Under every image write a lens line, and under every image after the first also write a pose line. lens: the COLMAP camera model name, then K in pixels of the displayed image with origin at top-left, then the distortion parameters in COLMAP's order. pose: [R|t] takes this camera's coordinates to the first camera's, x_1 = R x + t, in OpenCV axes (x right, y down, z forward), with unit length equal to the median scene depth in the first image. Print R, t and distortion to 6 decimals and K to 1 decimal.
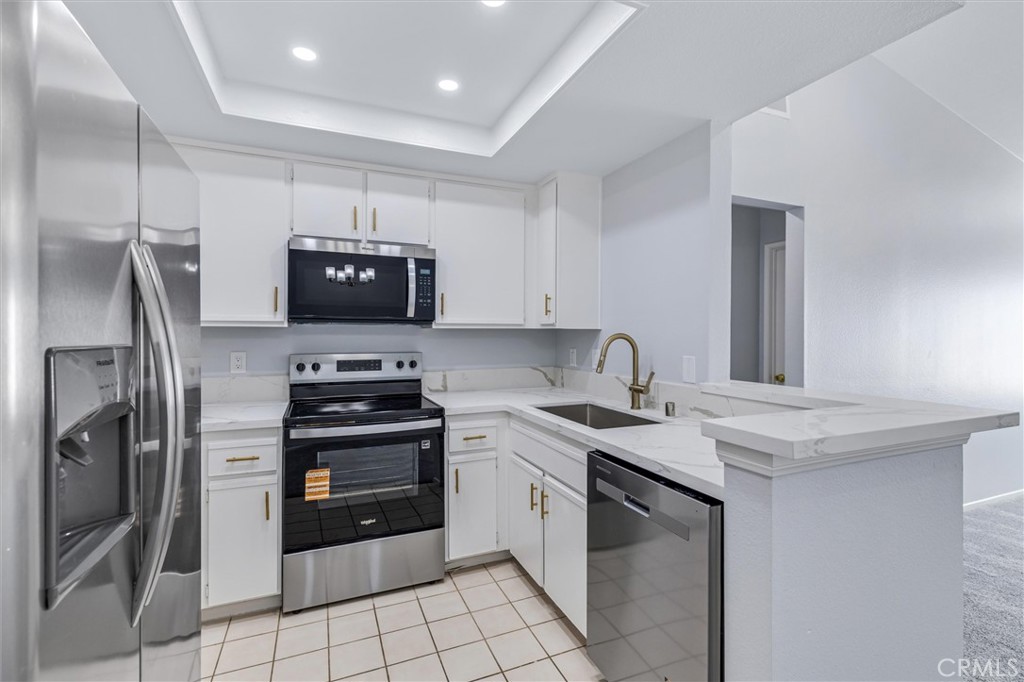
lens RADIAL K [[460.0, 0, 516.2], [0, 460.0, 333.4], [0, 0, 1]] dist [0.008427, -0.000637]
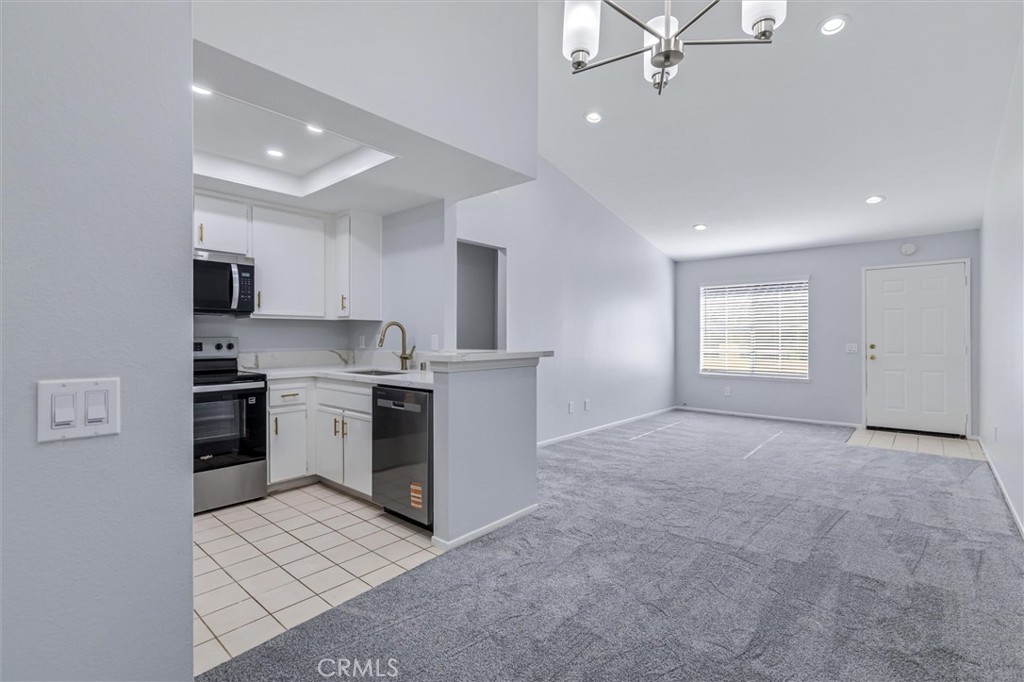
lens RADIAL K [[468.6, 0, 515.0], [0, 468.6, 338.3], [0, 0, 1]] dist [0.010371, -0.000101]
pose [[0.902415, -0.003906, 0.430849, -0.088066], [0.003065, 0.999992, 0.002644, 0.051730], [-0.430856, -0.001065, 0.902420, -0.602287]]
